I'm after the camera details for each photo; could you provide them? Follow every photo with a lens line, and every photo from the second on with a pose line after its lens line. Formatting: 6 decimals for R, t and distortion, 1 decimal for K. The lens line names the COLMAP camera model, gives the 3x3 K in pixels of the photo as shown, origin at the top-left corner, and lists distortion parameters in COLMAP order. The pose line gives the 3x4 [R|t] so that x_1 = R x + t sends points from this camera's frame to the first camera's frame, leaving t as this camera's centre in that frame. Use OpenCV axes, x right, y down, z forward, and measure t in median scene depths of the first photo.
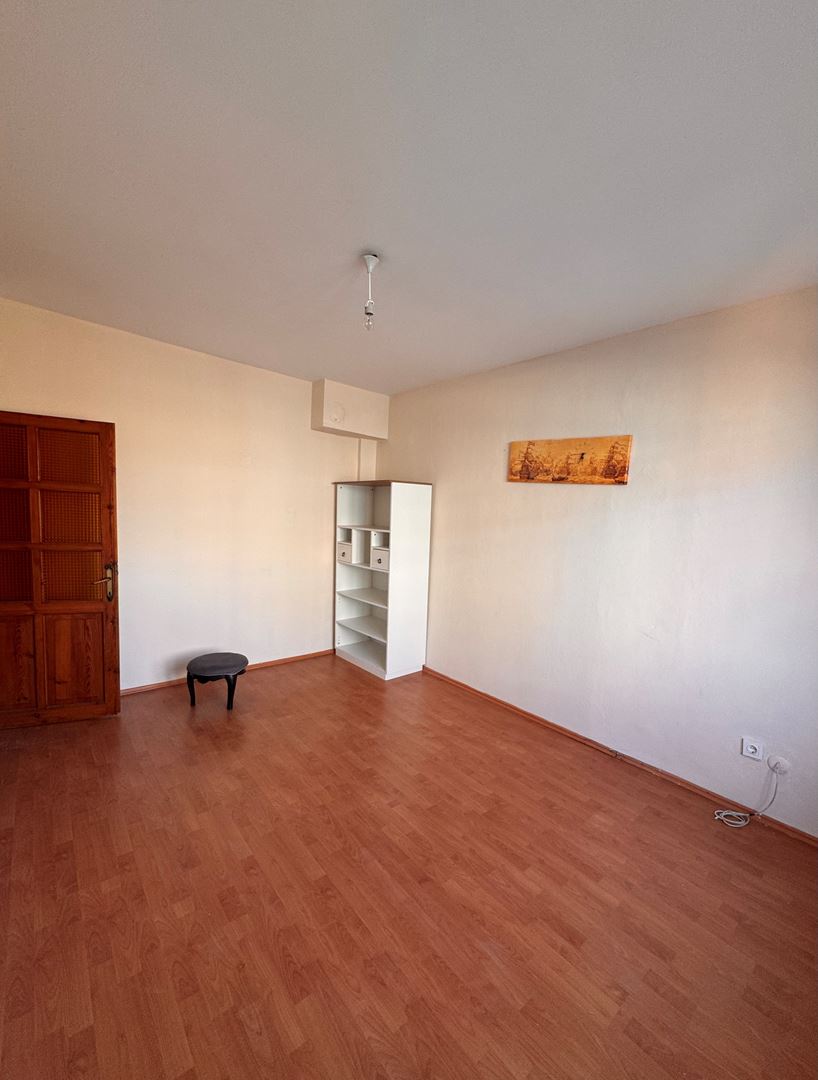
lens RADIAL K [[433.0, 0, 410.7], [0, 433.0, 545.2], [0, 0, 1]] dist [-0.001398, 0.000155]
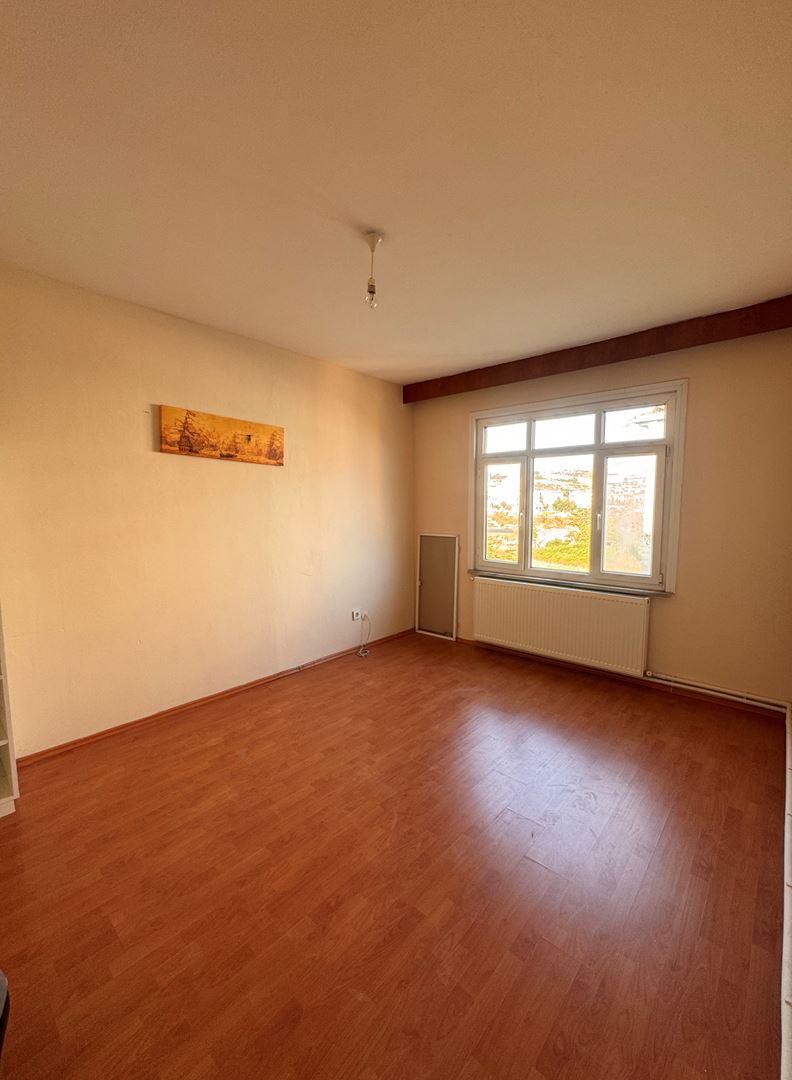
lens RADIAL K [[439.5, 0, 399.0], [0, 439.5, 539.0], [0, 0, 1]] dist [-0.002670, 0.000063]
pose [[-0.119979, -0.130097, 0.984215, -0.805768], [0.072299, 0.987599, 0.139358, -0.076948], [-0.990140, 0.087877, -0.109086, 0.762515]]
